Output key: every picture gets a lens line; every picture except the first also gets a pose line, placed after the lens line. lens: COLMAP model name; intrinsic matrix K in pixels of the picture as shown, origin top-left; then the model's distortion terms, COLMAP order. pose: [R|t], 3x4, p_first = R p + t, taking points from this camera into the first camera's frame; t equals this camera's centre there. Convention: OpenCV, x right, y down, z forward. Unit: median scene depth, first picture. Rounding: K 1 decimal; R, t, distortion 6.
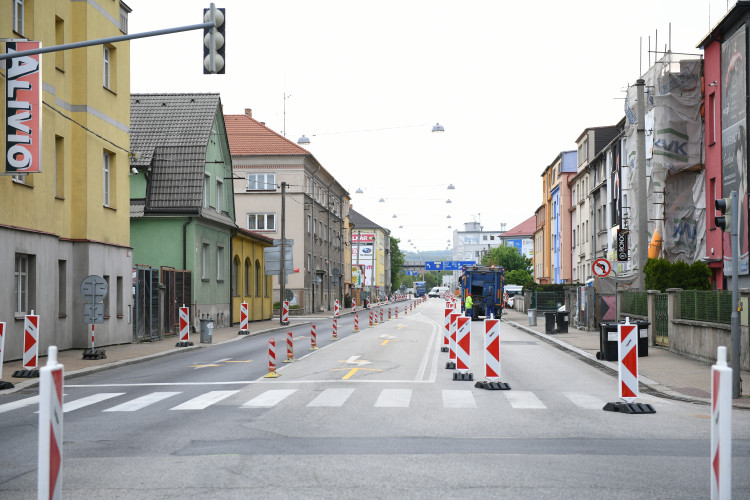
lens RADIAL K [[1438.2, 0, 375.0], [0, 1438.2, 250.0], [0, 0, 1]] dist [0.076713, 0.021184]
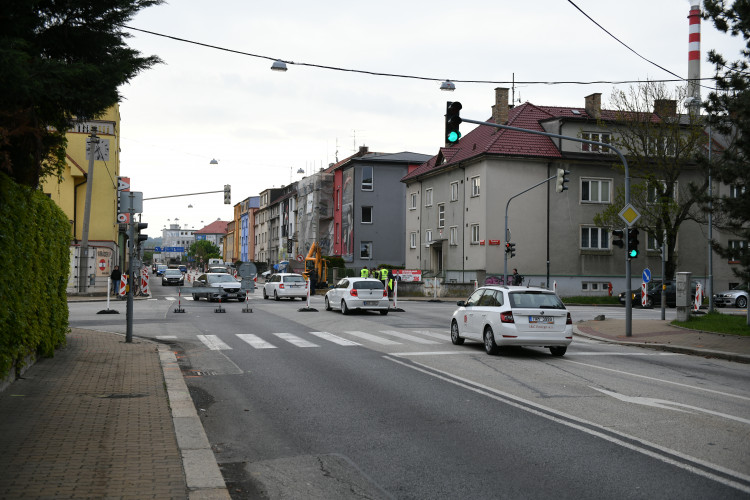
lens RADIAL K [[1438.2, 0, 375.0], [0, 1438.2, 250.0], [0, 0, 1]] dist [0.076713, 0.021184]
pose [[0.941587, 0.020119, 0.336167, -0.439285], [-0.027722, 0.999457, 0.017832, -0.039165], [-0.335626, -0.026109, 0.941633, -1.116190]]
